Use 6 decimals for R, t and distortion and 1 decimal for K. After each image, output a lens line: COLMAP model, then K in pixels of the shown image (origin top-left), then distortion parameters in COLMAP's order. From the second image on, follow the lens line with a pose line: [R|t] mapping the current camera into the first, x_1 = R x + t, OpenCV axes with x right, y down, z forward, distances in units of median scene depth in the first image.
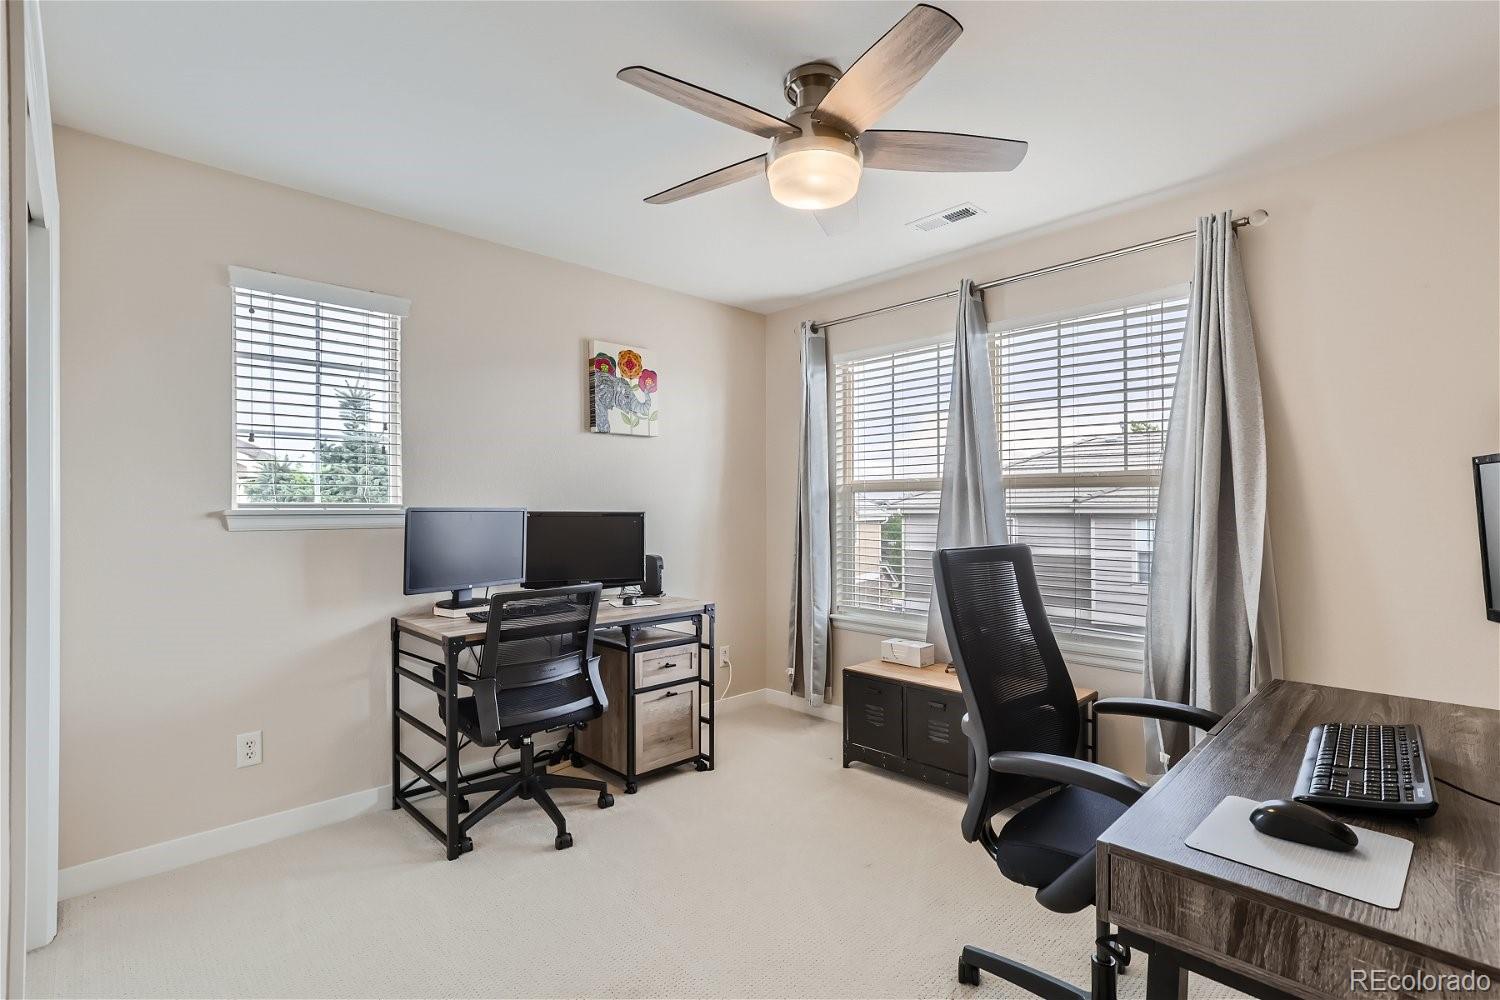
lens RADIAL K [[704.5, 0, 755.3], [0, 704.5, 507.6], [0, 0, 1]] dist [0.004982, 0.001975]
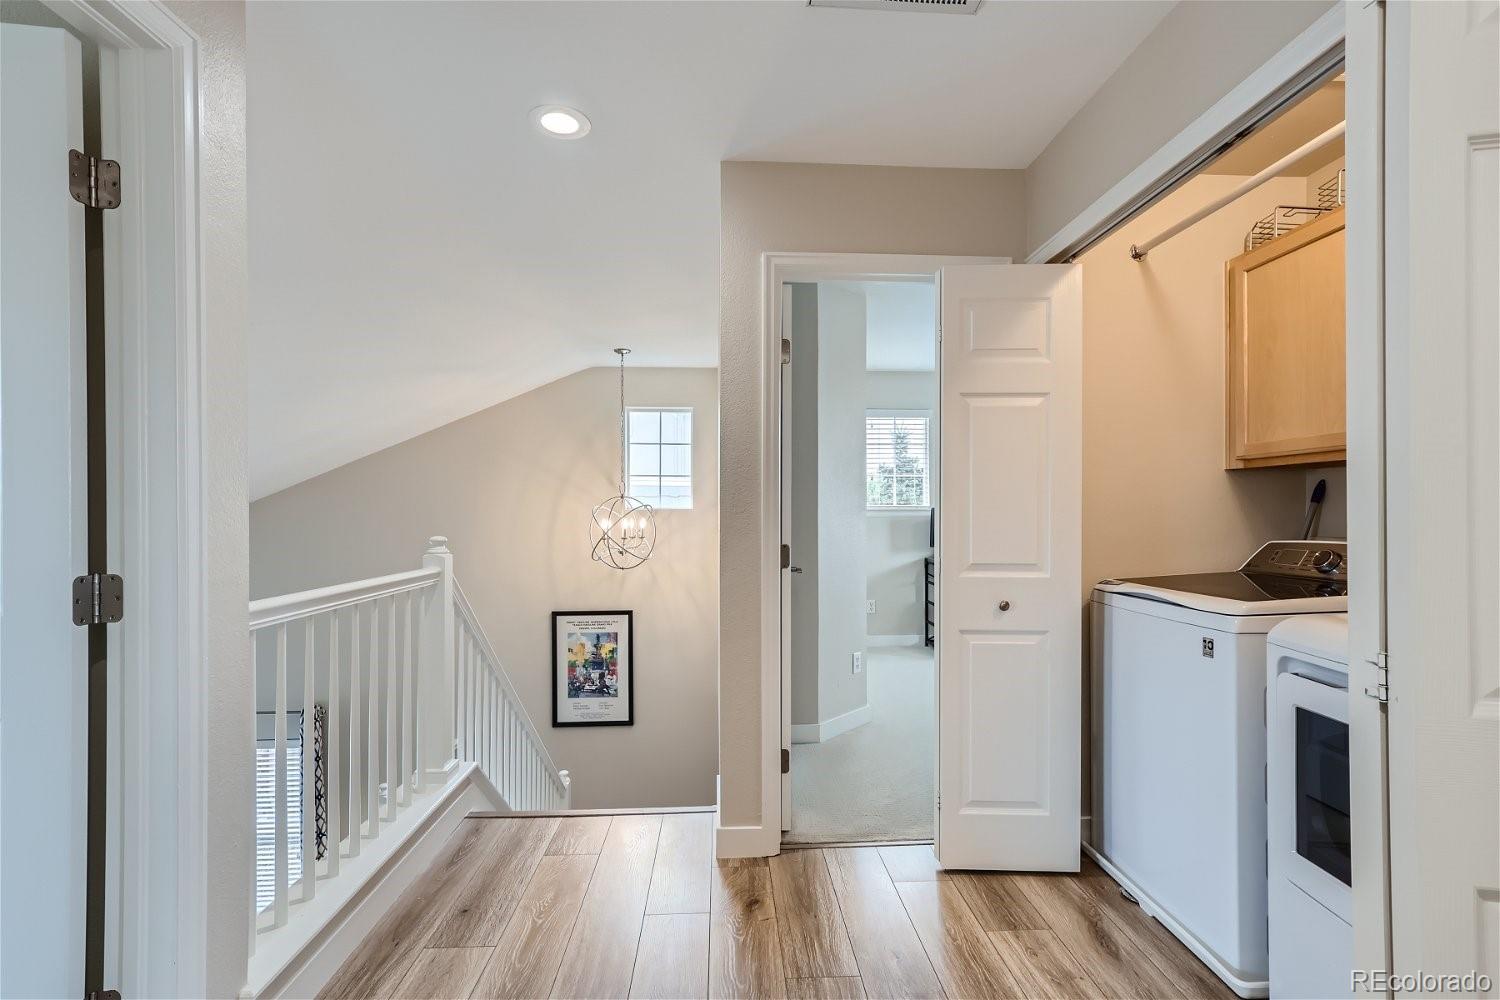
lens RADIAL K [[704.5, 0, 754.6], [0, 704.5, 505.0], [0, 0, 1]] dist [0.004982, 0.001975]
pose [[0.761279, 0.001956, -0.648421, 0.509325], [-0.005134, 0.999982, -0.003012, -0.001052], [0.648404, 0.005622, 0.761276, -1.027444]]
